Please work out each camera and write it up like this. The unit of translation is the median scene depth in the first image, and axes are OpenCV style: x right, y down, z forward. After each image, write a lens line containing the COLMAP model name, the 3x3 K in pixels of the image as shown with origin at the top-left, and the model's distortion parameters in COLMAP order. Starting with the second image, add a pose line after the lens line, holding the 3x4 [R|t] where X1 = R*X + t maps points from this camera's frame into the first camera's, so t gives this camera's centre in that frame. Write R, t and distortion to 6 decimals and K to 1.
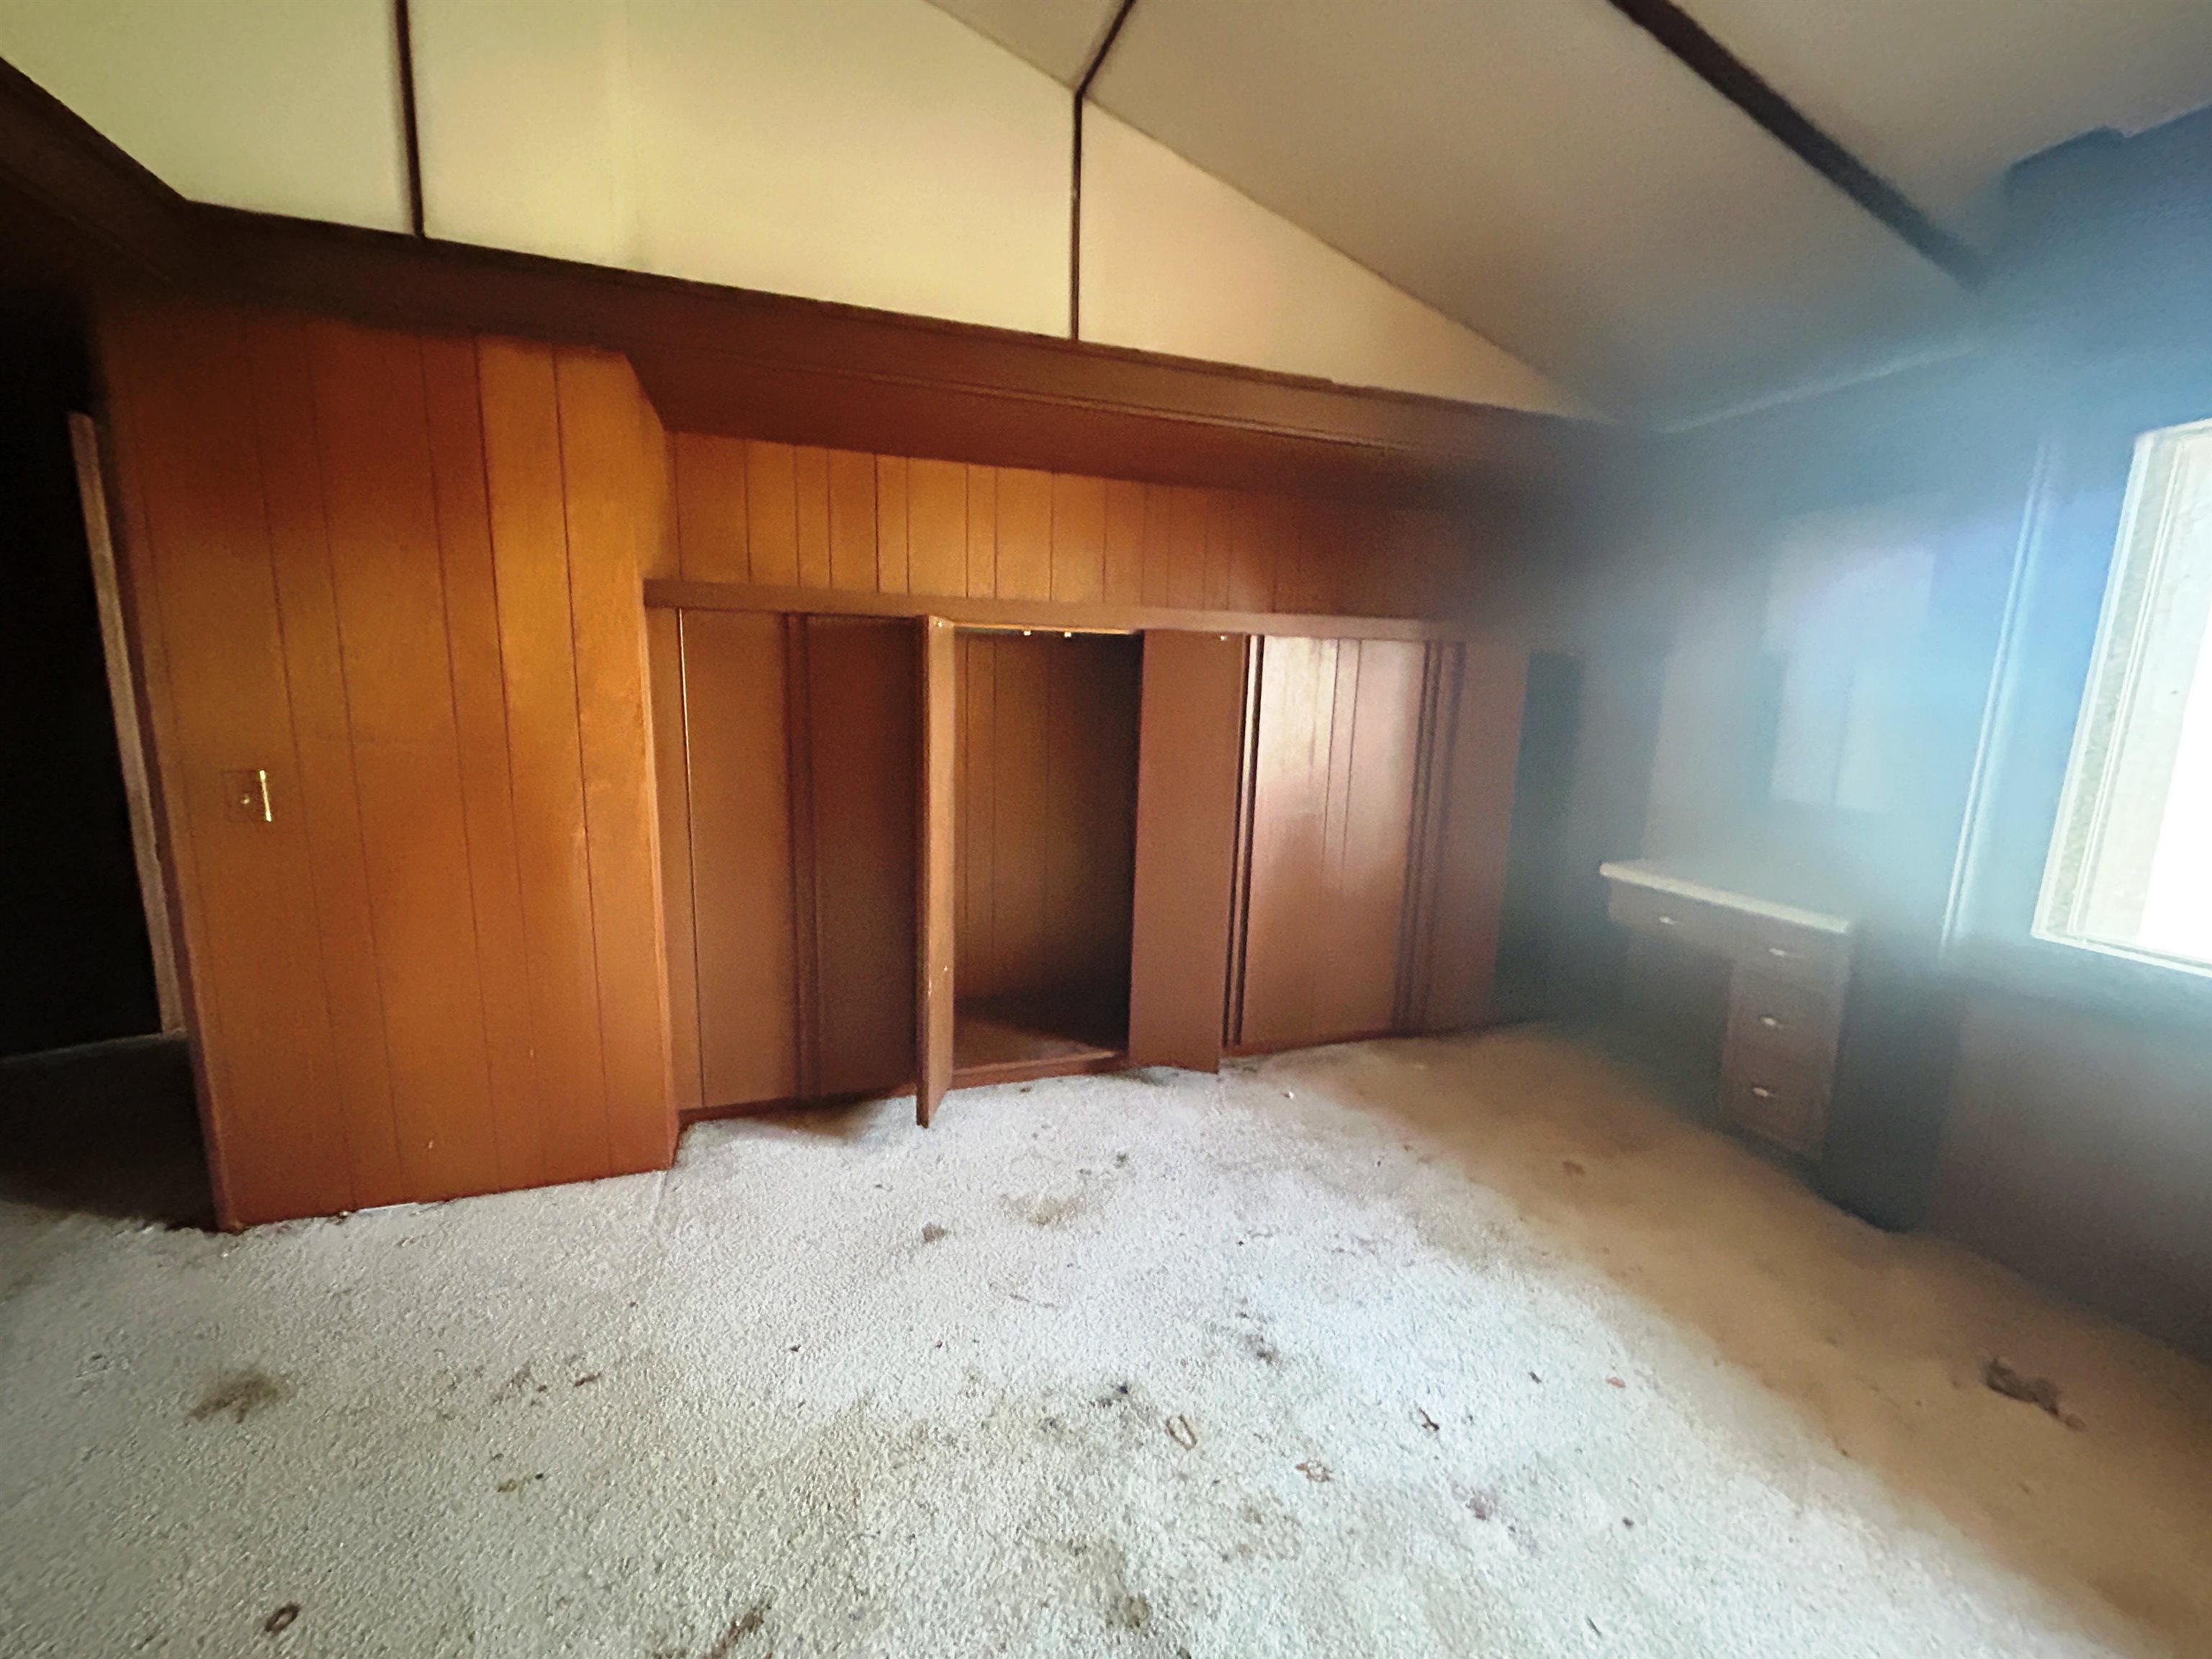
lens RADIAL K [[894.5, 0, 1103.3], [0, 894.5, 832.7], [0, 0, 1]] dist [-0.006585, 0.000663]
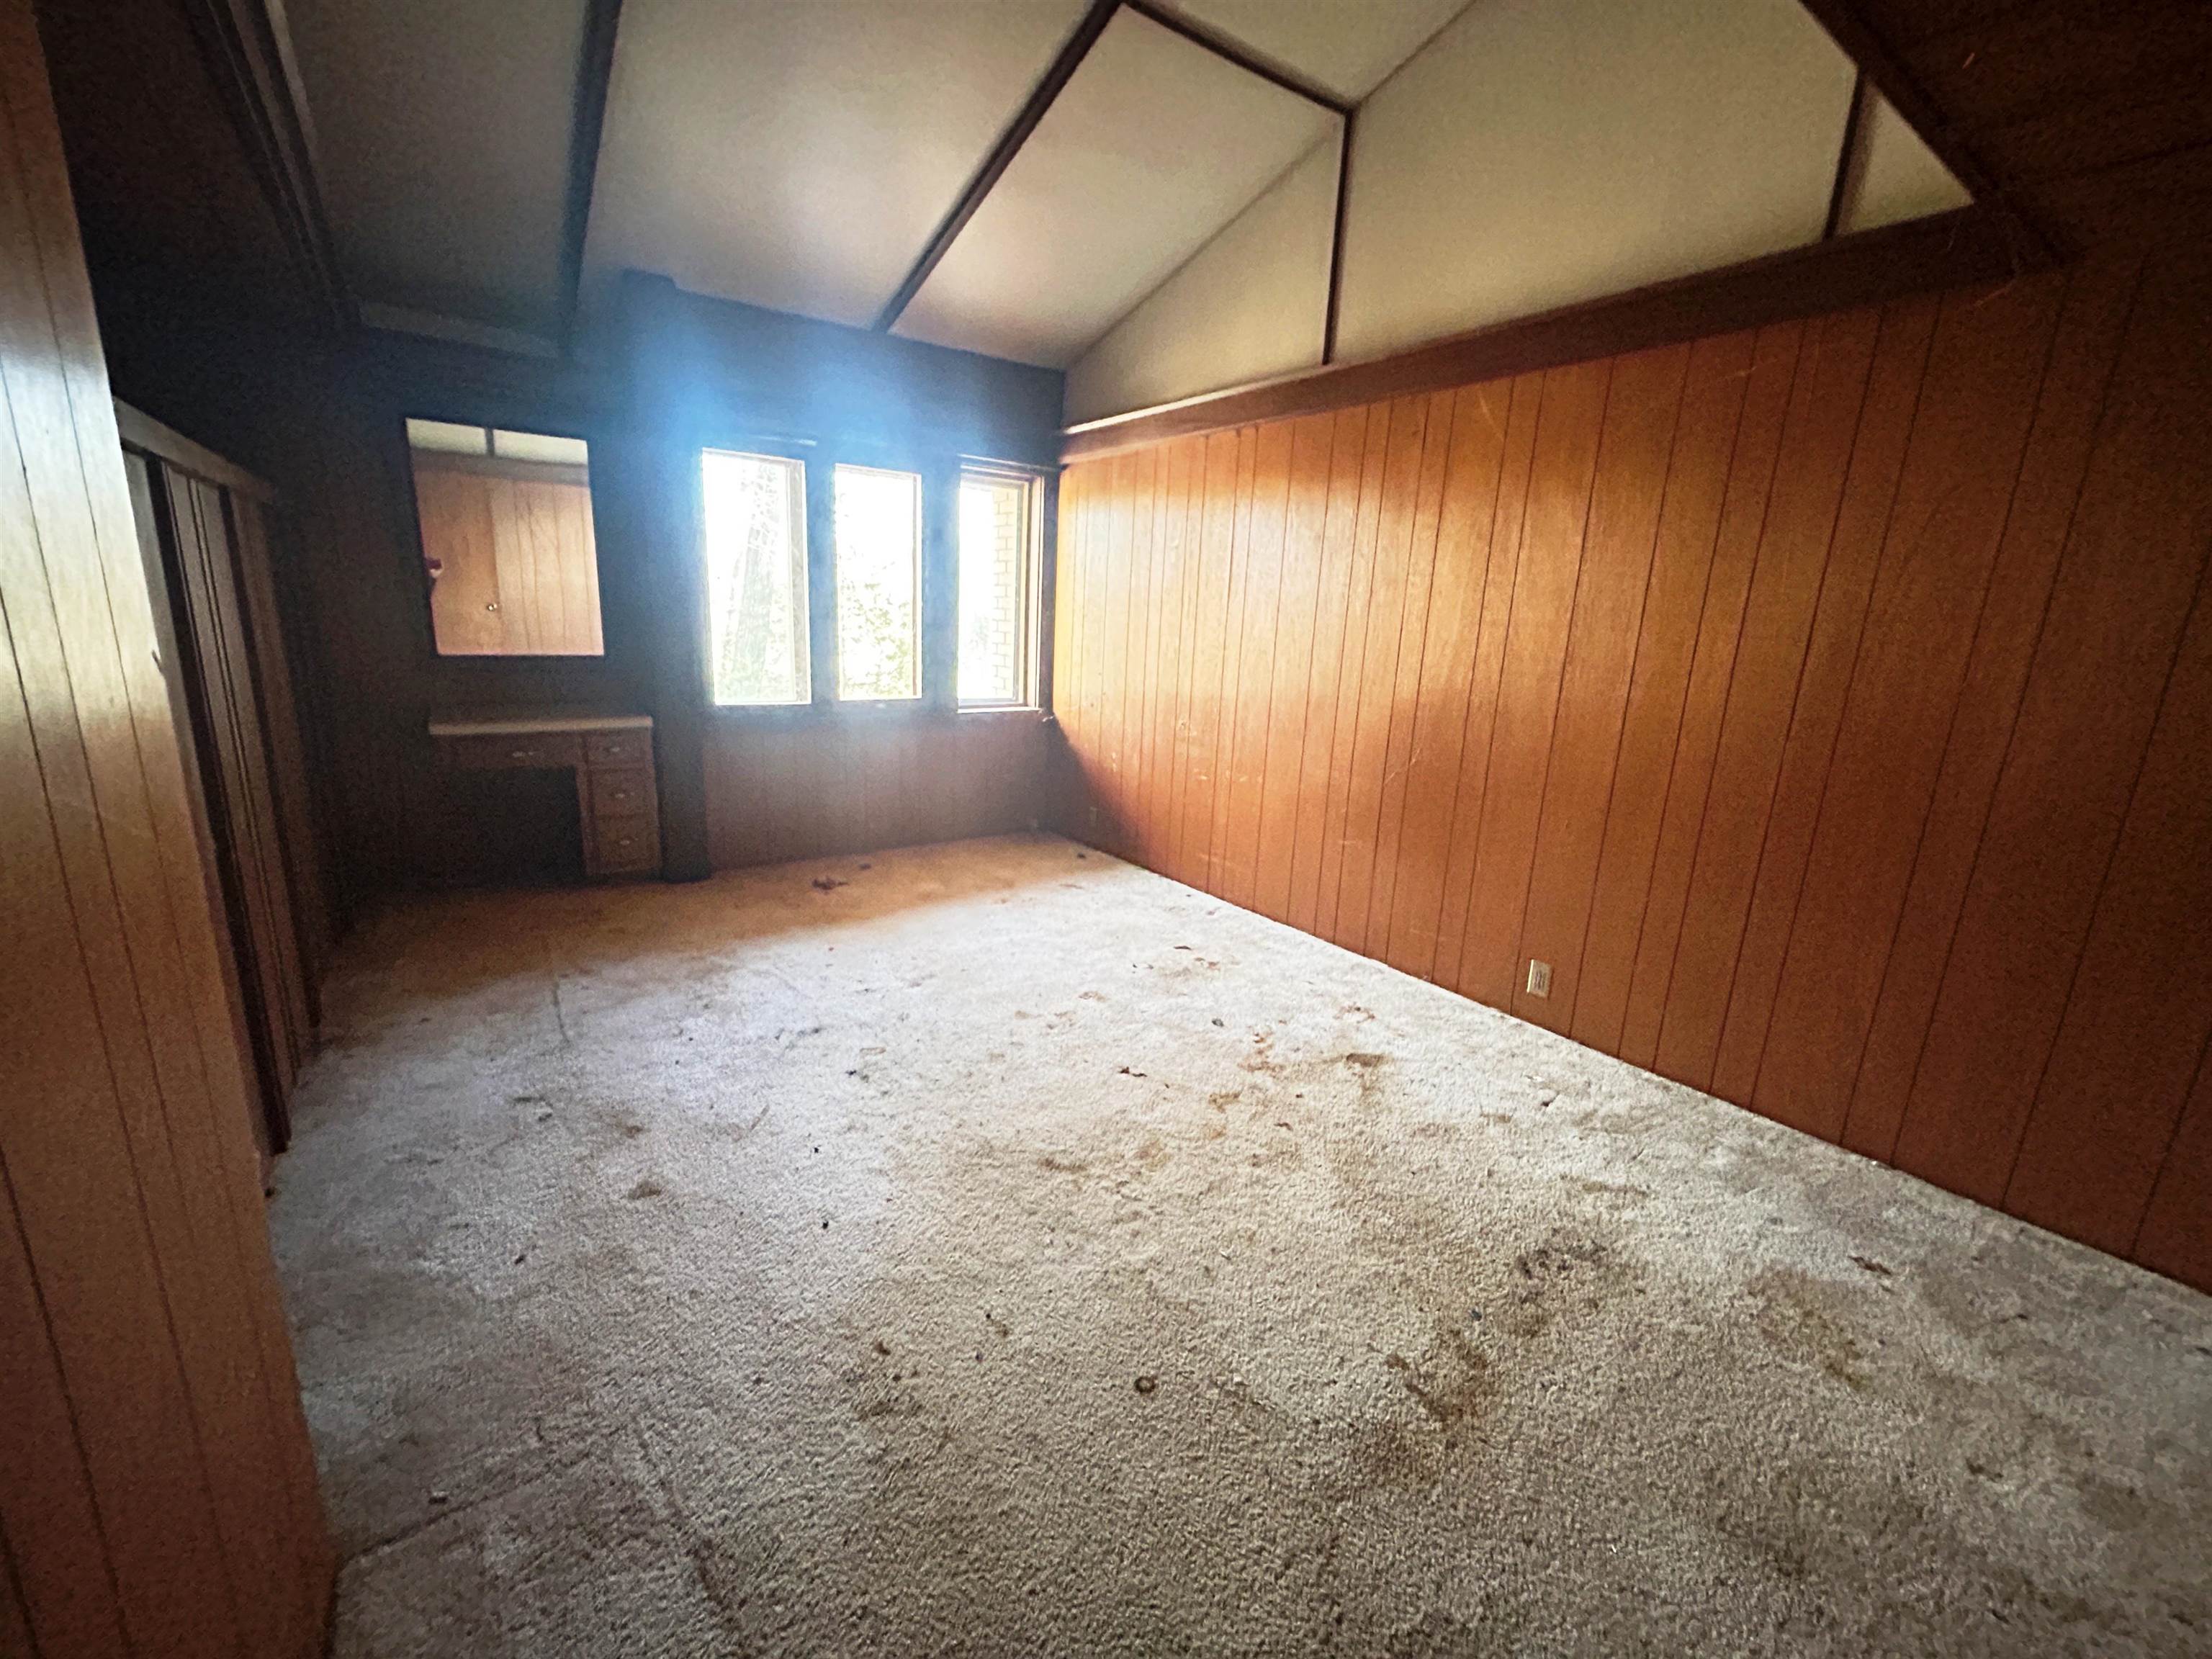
lens RADIAL K [[894.5, 0, 1100.6], [0, 894.5, 824.9], [0, 0, 1]] dist [-0.006585, 0.000663]
pose [[-0.291534, -0.261343, 0.920167, -1.010341], [0.110305, 0.946352, 0.303728, -0.126232], [-0.950179, 0.190046, -0.247066, 0.669253]]
